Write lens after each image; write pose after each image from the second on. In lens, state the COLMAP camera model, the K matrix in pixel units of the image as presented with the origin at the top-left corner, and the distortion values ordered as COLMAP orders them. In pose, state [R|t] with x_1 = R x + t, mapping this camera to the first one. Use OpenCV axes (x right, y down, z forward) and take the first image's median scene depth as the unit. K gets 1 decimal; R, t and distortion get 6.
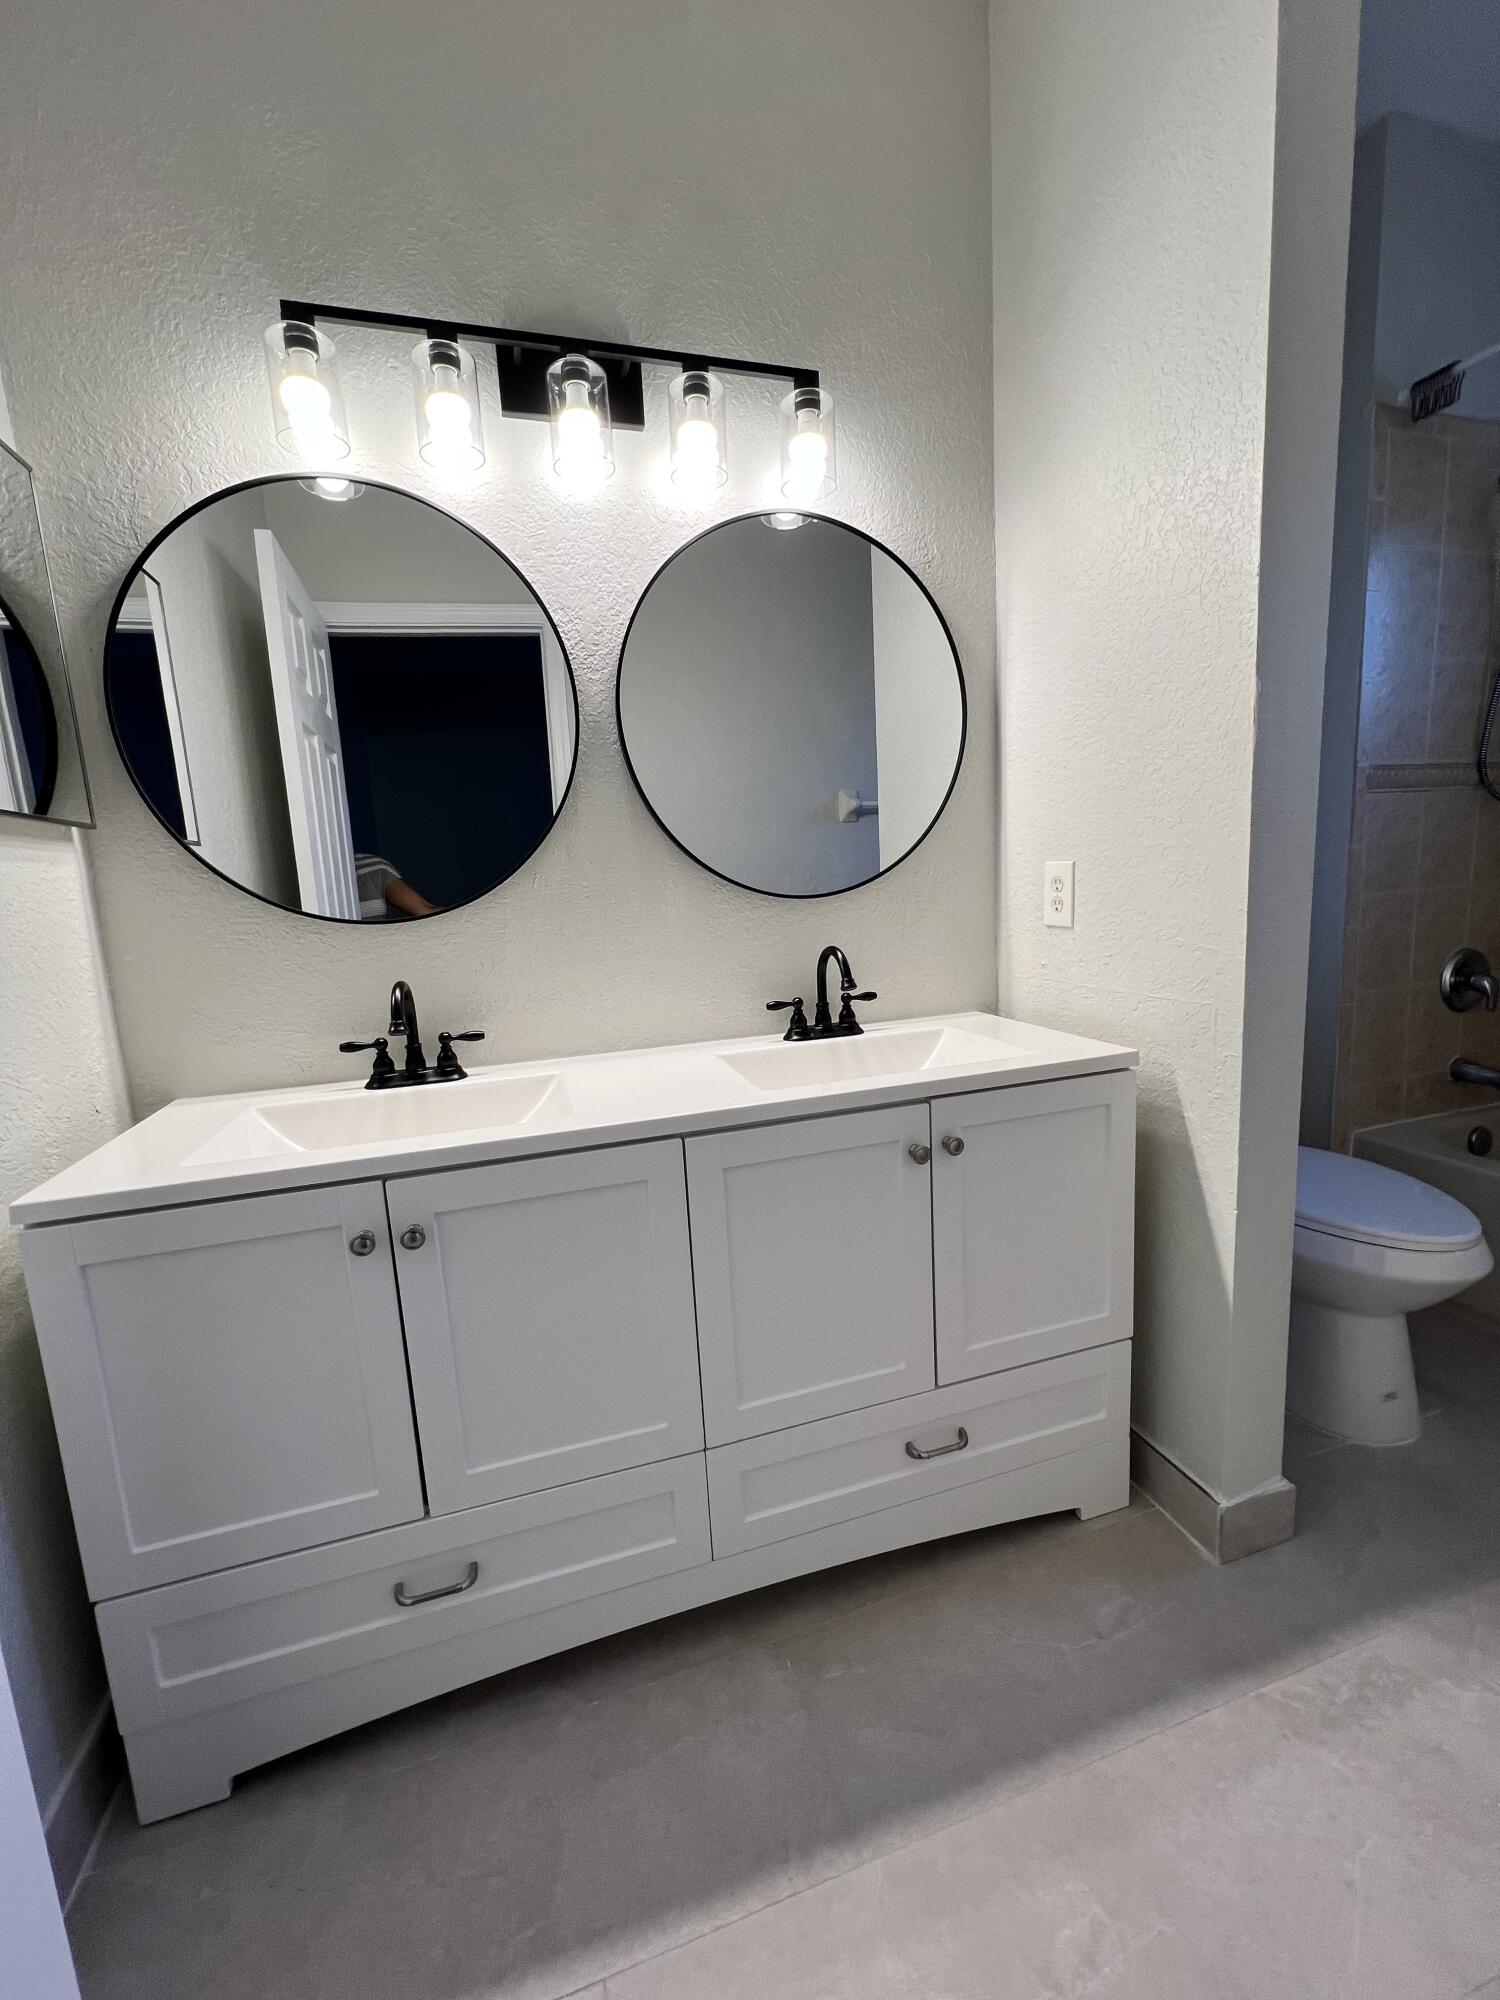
lens RADIAL K [[798.5, 0, 747.1], [0, 798.5, 1006.2], [0, 0, 1]] dist [-0.001923, 0.000298]
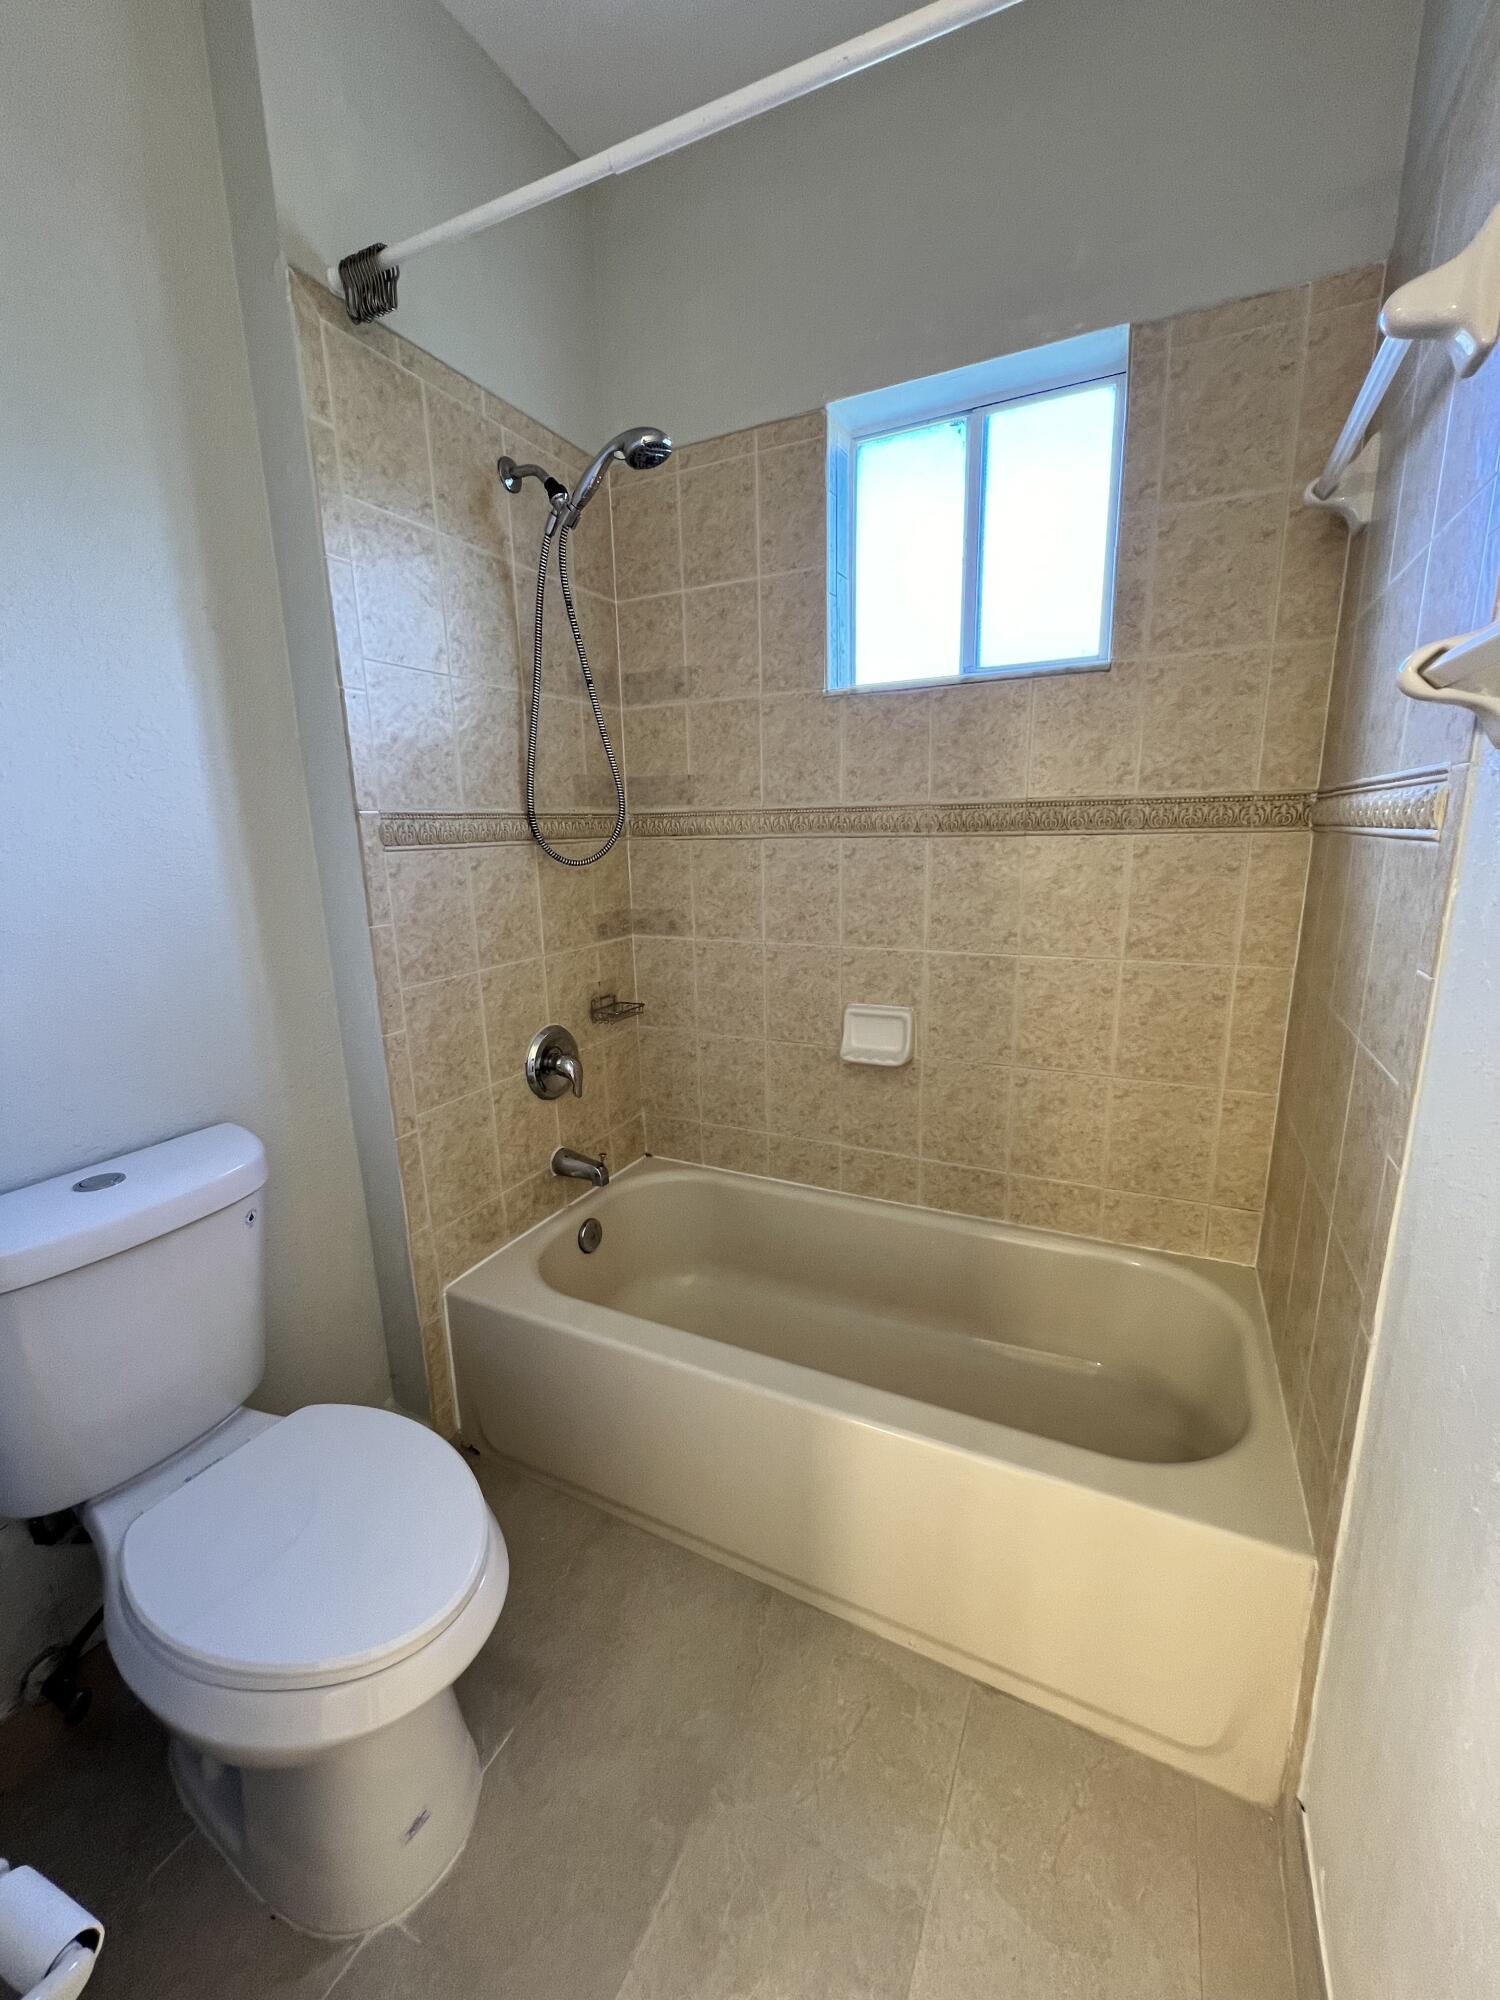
lens RADIAL K [[800.7, 0, 742.4], [0, 800.7, 1004.6], [0, 0, 1]] dist [-0.004378, 0.001022]
pose [[0.691131, -0.117361, 0.713137, 0.664990], [0.097730, 0.992840, 0.068677, -0.209540], [-0.716091, 0.022230, 0.697653, 0.377542]]
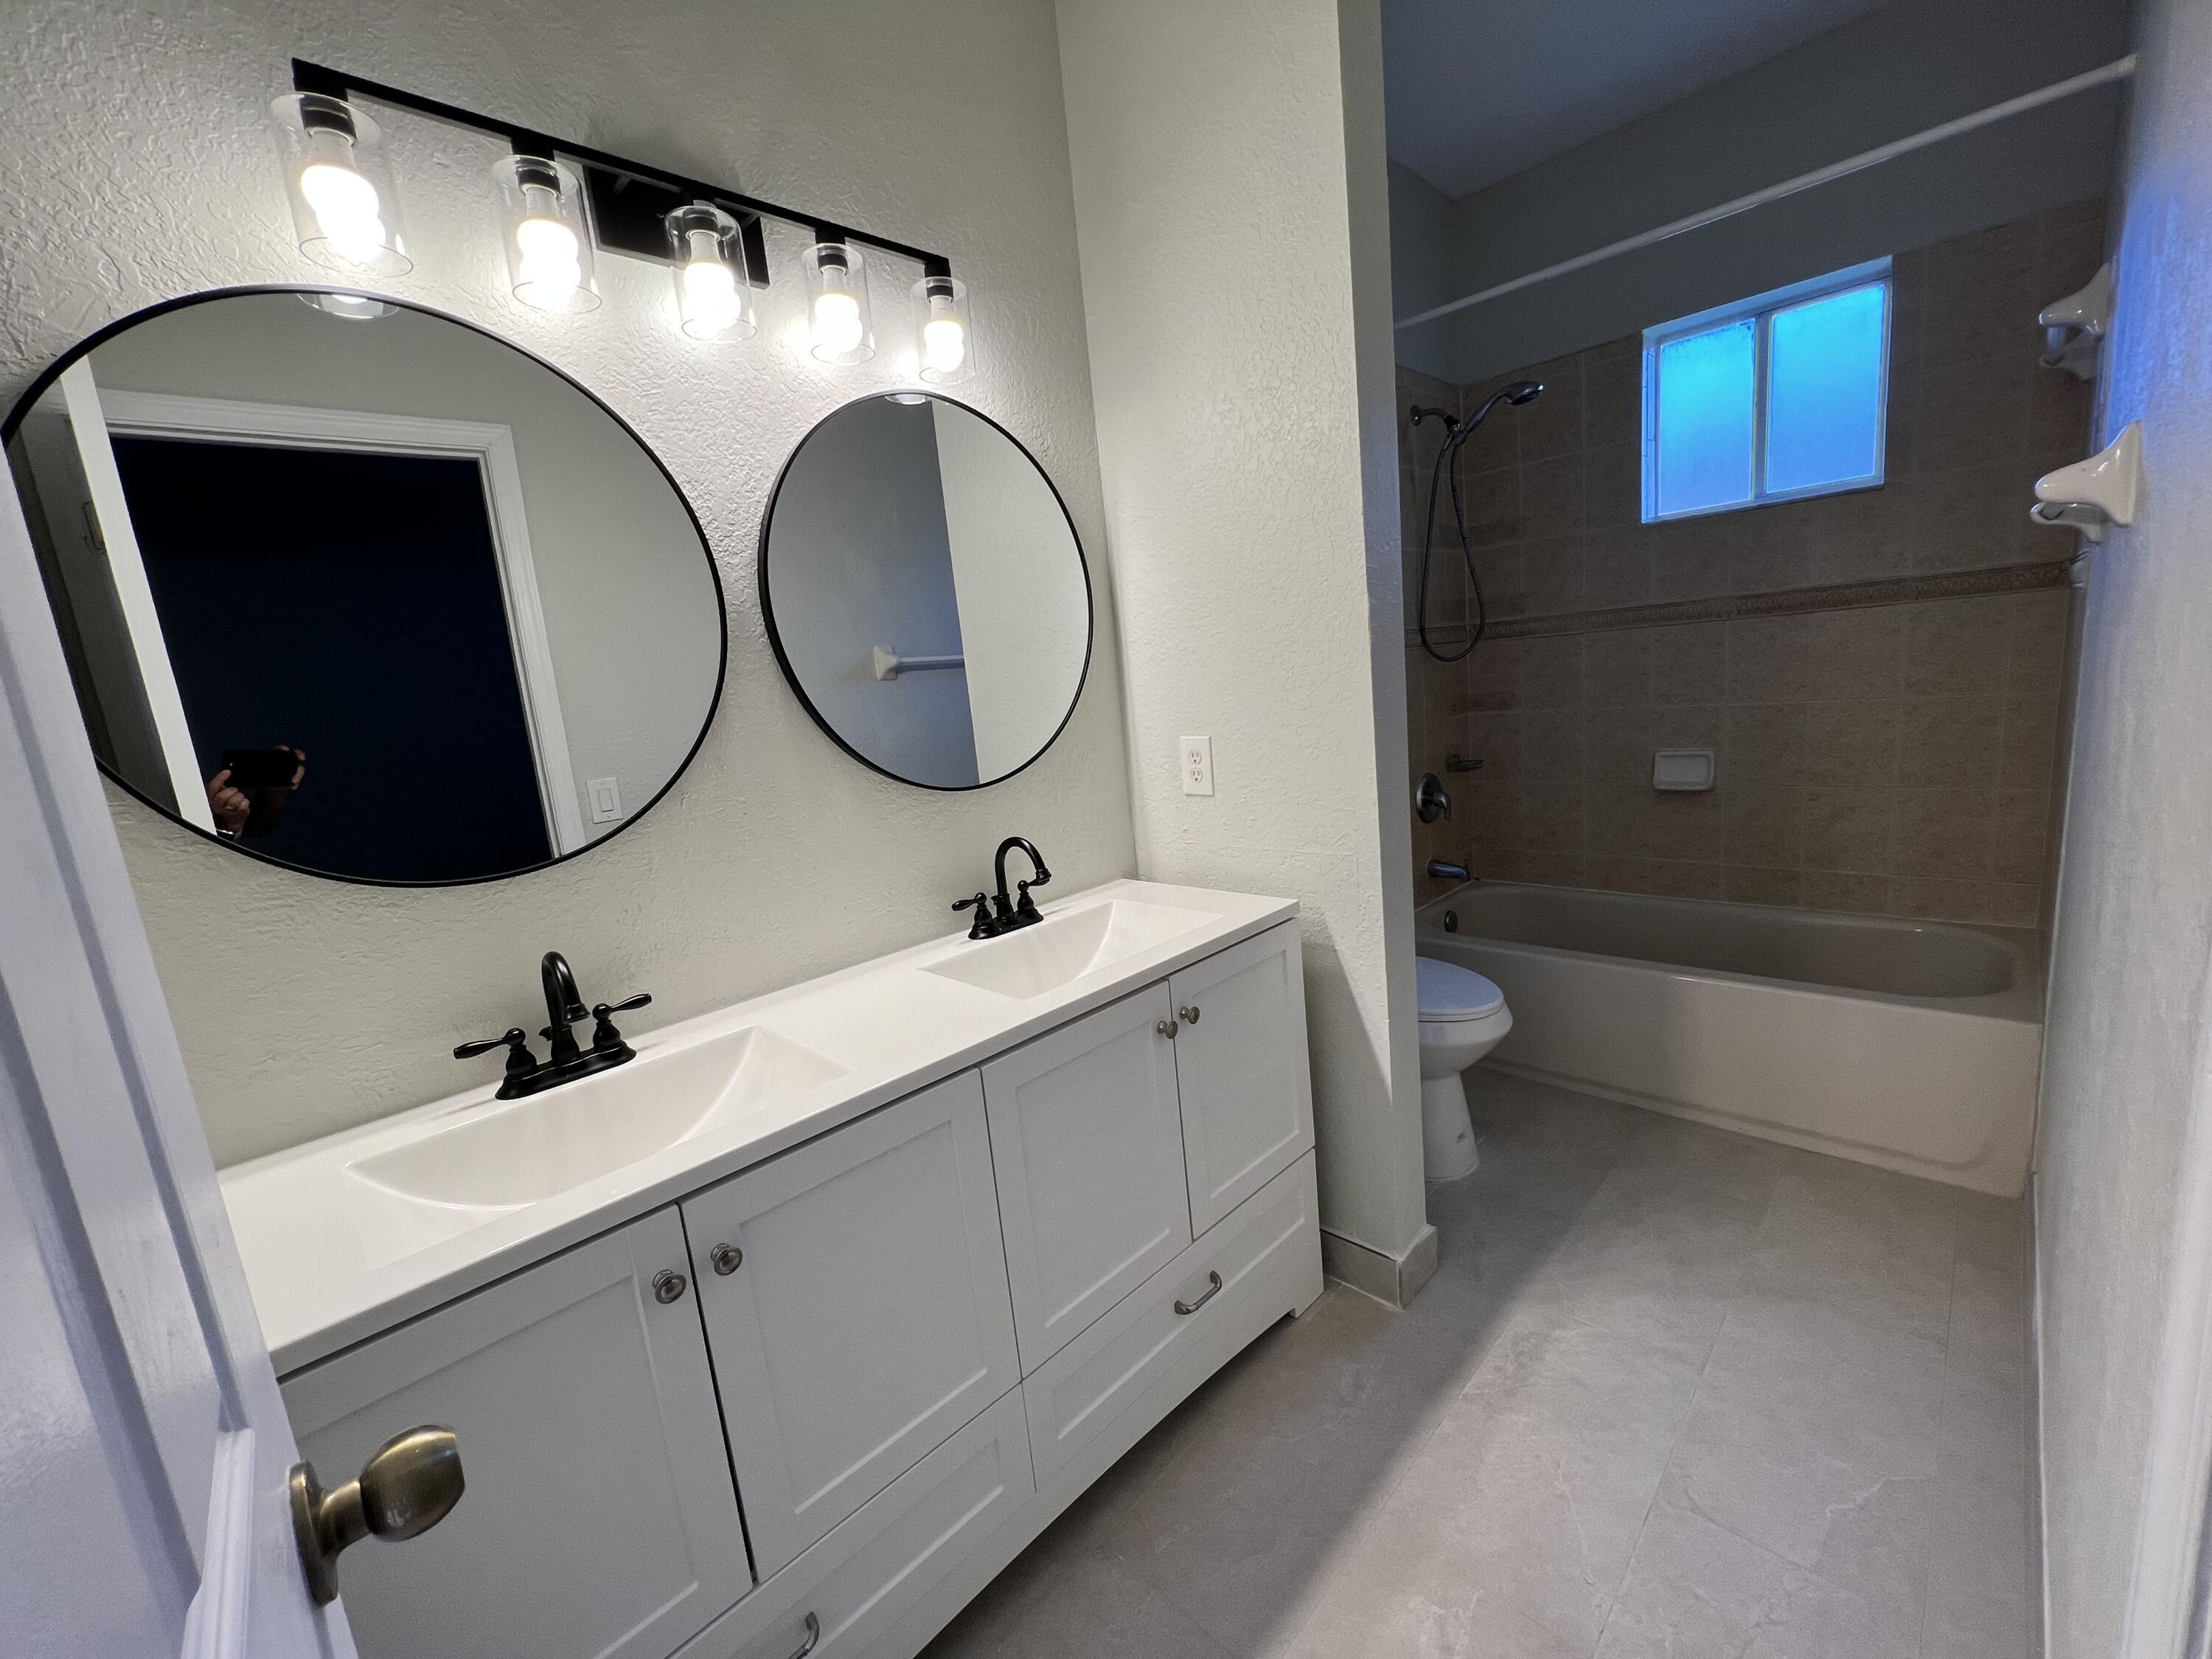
lens RADIAL K [[885.6, 0, 1104.7], [0, 885.6, 834.9], [0, 0, 1]] dist [-0.004378, 0.001022]
pose [[0.881354, -0.113802, 0.458545, -0.319168], [0.121745, 0.992485, 0.012315, -0.083959], [-0.456501, 0.044972, 0.888586, -0.020652]]
